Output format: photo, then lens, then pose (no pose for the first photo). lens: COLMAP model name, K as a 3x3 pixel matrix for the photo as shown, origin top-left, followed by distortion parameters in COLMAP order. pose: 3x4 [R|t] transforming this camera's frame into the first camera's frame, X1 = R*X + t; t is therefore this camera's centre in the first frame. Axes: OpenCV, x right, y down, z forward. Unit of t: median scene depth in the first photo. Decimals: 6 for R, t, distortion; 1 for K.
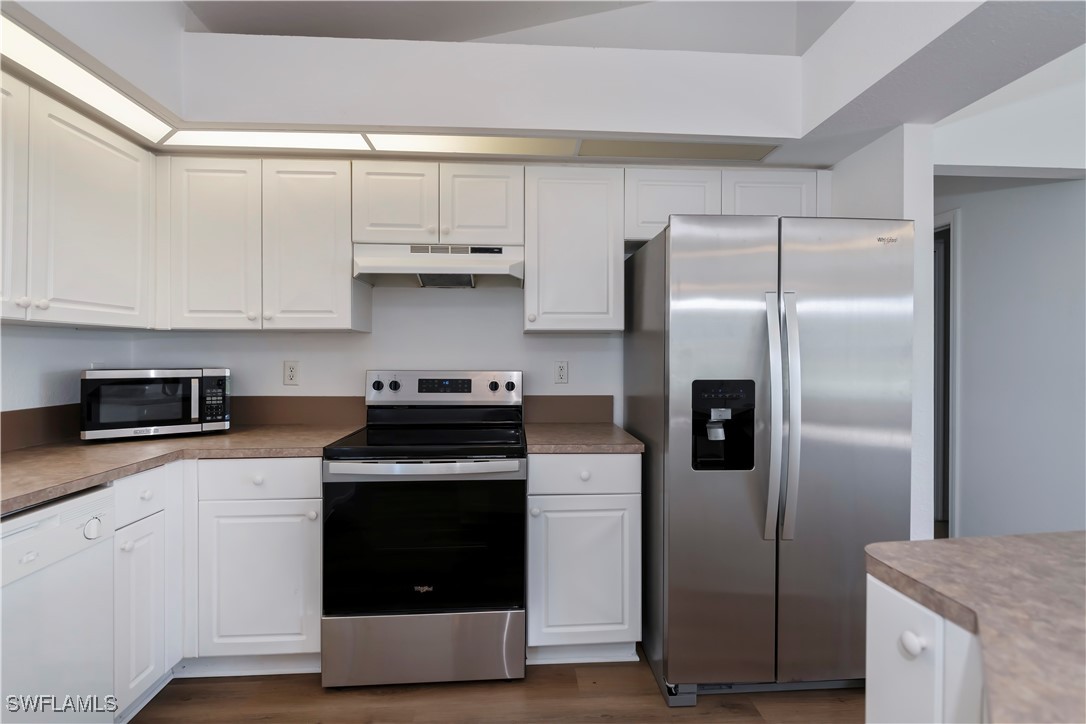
lens RADIAL K [[499.5, 0, 545.9], [0, 499.5, 353.2], [0, 0, 1]] dist [0.002562, -0.004228]
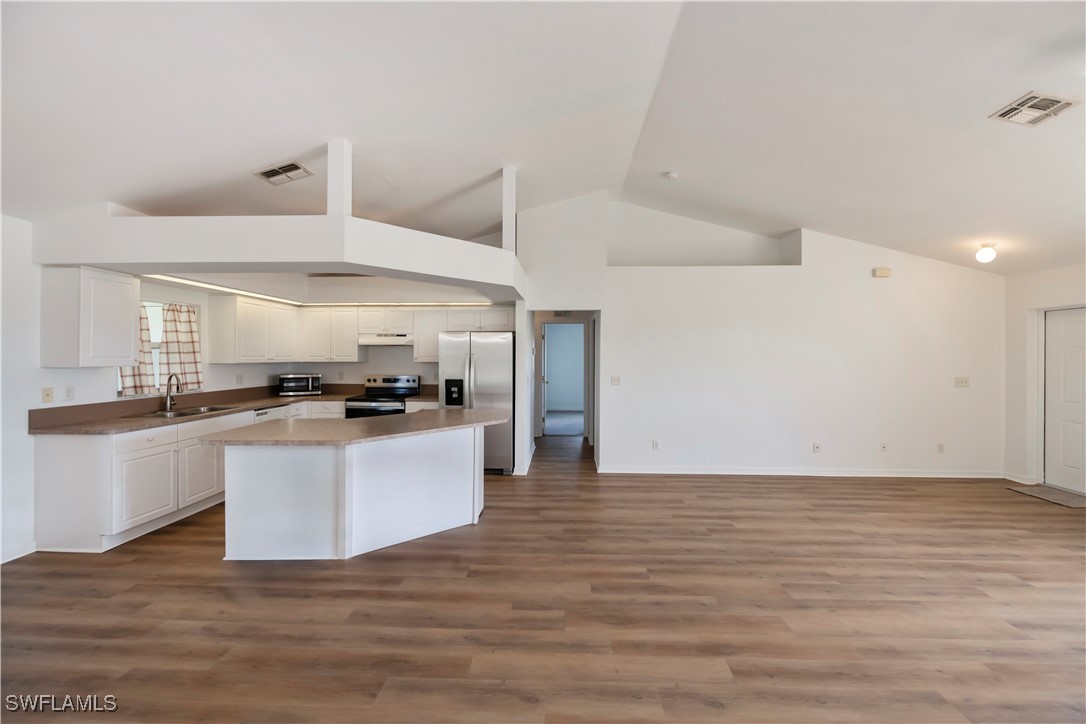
lens RADIAL K [[427.9, 0, 552.0], [0, 427.9, 355.8], [0, 0, 1]] dist [0.000842, -0.004052]
pose [[0.994957, 0.001679, -0.100291, 1.107436], [-0.001629, 0.999999, 0.000584, -0.092961], [0.100292, -0.000418, 0.994958, -1.565330]]
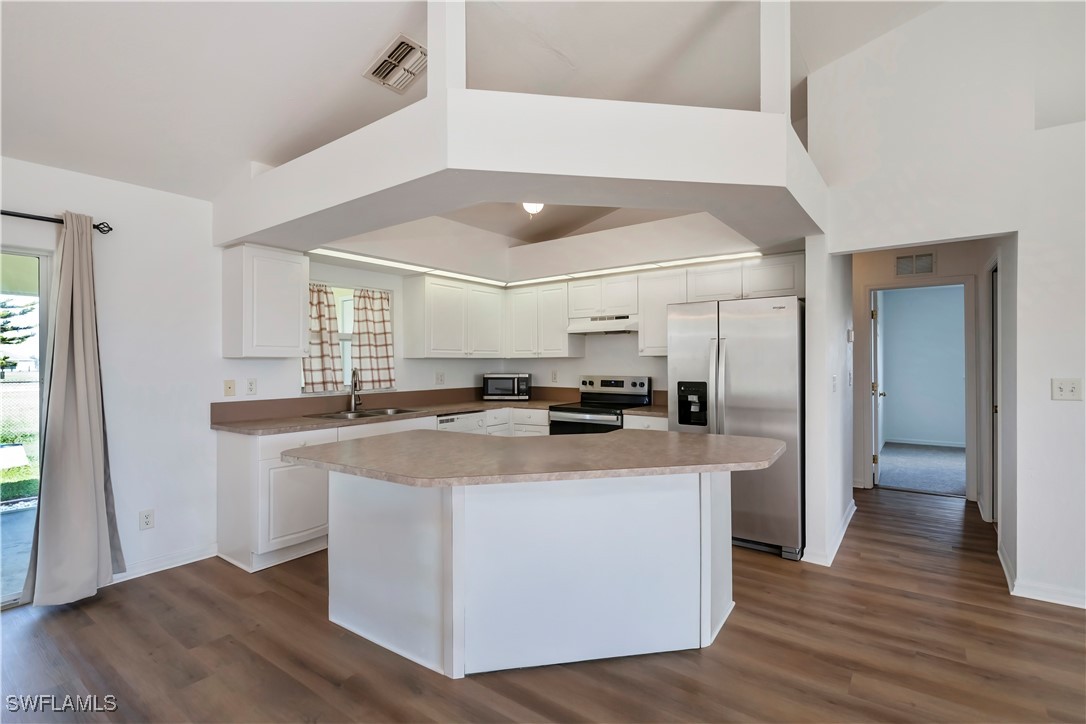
lens RADIAL K [[509.8, 0, 549.6], [0, 509.8, 363.6], [0, 0, 1]] dist [0.003389, -0.000120]
pose [[0.763946, -0.003856, -0.645269, 1.064412], [0.006995, 0.999973, 0.002305, -0.025514], [0.645243, -0.006275, 0.763952, -0.837629]]
